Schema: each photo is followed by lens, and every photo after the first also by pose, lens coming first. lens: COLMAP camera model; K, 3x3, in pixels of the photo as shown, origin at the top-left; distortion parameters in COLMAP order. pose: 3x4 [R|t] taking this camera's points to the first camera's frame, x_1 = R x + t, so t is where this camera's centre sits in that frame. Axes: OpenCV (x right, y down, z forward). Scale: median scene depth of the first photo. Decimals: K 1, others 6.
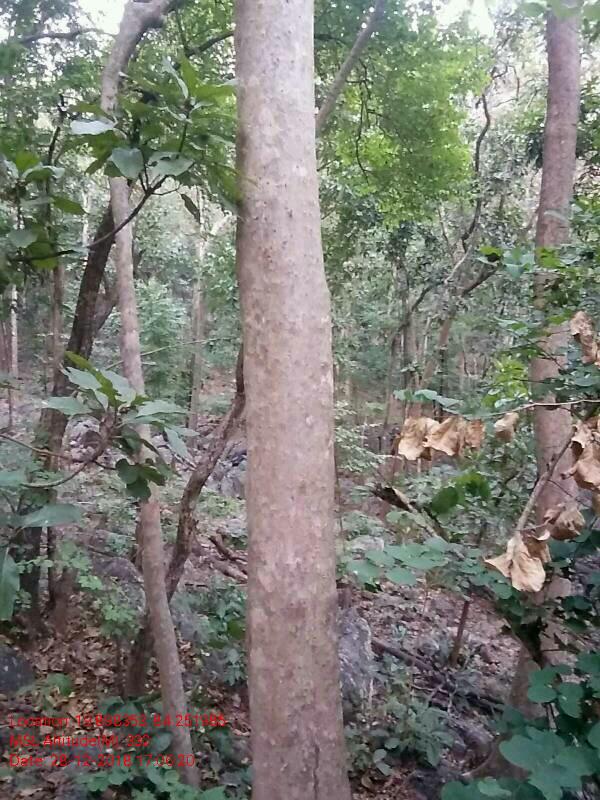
lens RADIAL K [[659.3, 0, 292.2], [0, 659.3, 400.3], [0, 0, 1]] dist [0.054731, -0.060913]
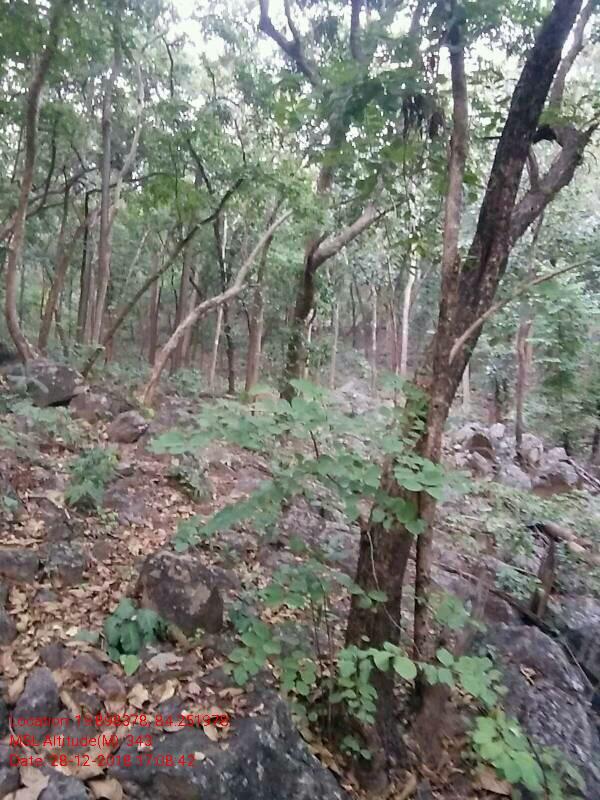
lens RADIAL K [[659.3, 0, 292.2], [0, 659.3, 400.3], [0, 0, 1]] dist [0.054731, -0.060913]
pose [[0.843411, 0.046703, -0.535235, -0.145725], [-0.057620, 0.998332, -0.003684, 0.057018], [0.534170, 0.033947, 0.844695, 0.415147]]
